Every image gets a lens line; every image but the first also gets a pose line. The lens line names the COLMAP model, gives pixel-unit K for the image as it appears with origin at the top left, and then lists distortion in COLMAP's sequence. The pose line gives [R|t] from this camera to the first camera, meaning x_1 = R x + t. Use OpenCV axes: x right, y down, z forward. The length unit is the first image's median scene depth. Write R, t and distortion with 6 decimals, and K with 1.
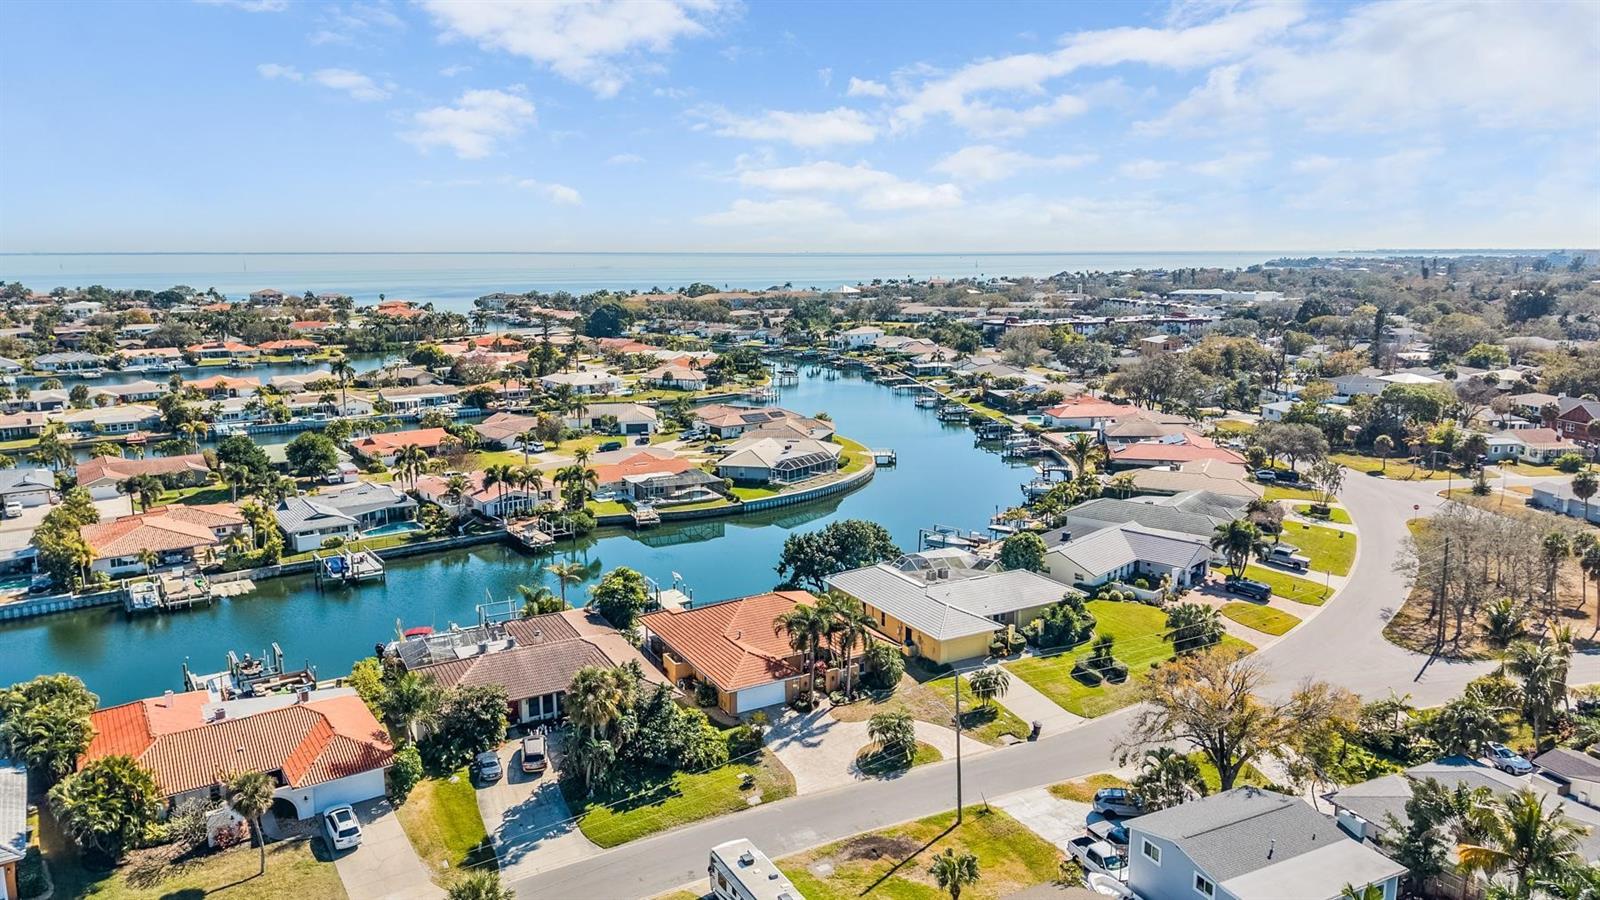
lens RADIAL K [[1082.7, 0, 800.0], [0, 1082.7, 450.0], [0, 0, 1]] dist [0.085317, -0.108563]
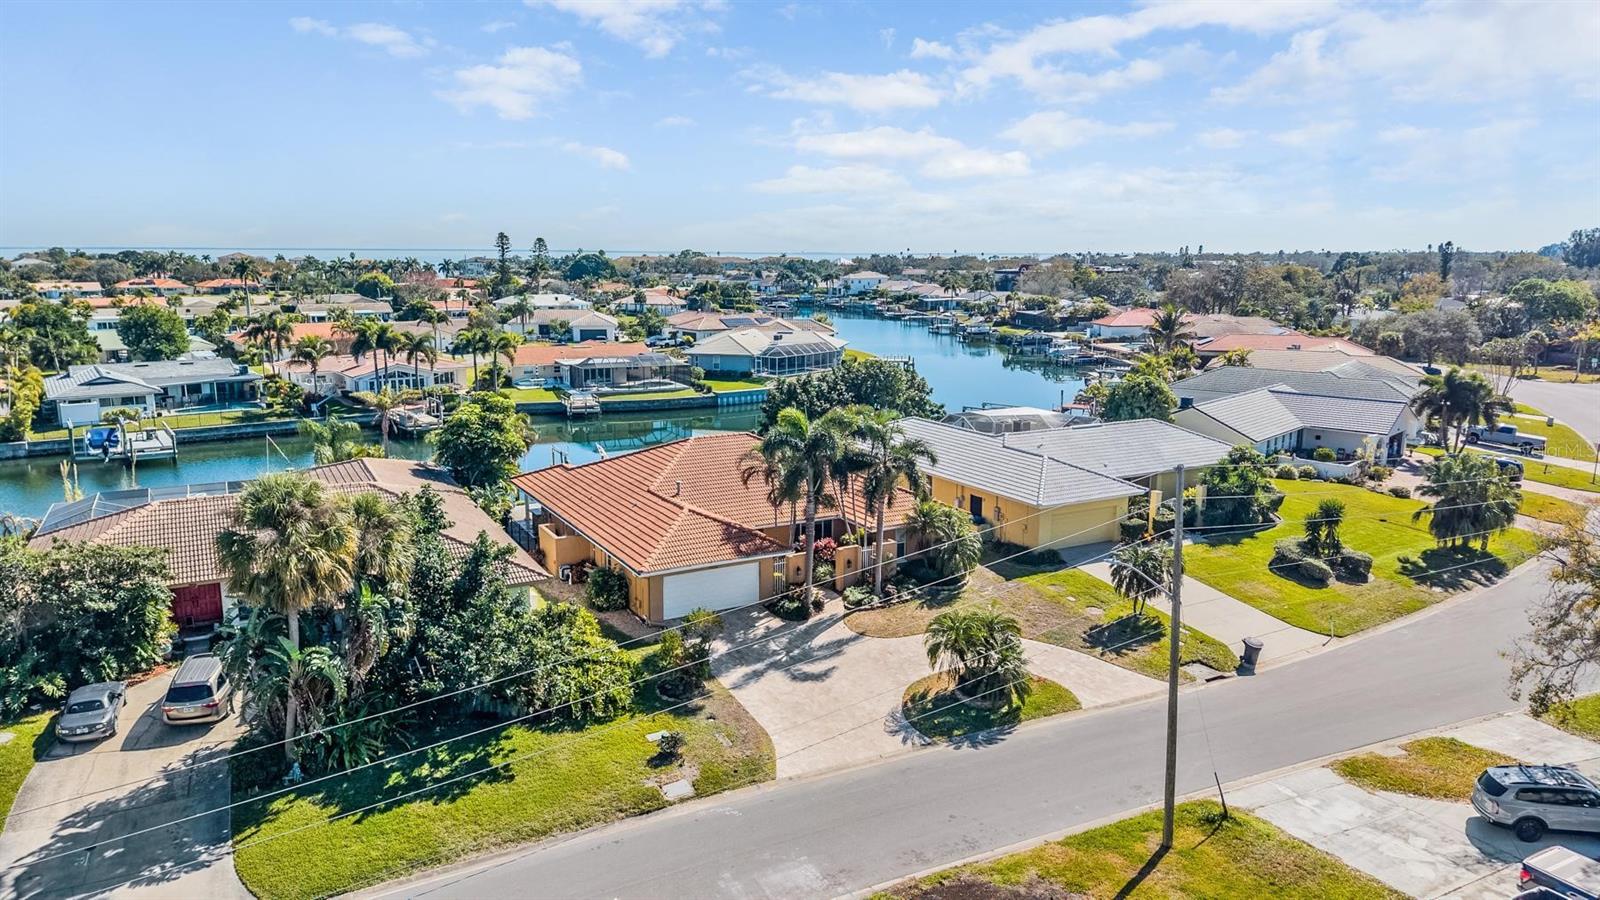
lens RADIAL K [[1064.4, 0, 800.0], [0, 1064.4, 450.0], [0, 0, 1]] dist [0.074537, -0.097784]
pose [[0.999976, 0.005128, 0.004618, 0.003390], [-0.005139, 0.999984, 0.002268, 0.150957], [-0.004606, -0.002292, 0.999987, 0.468909]]
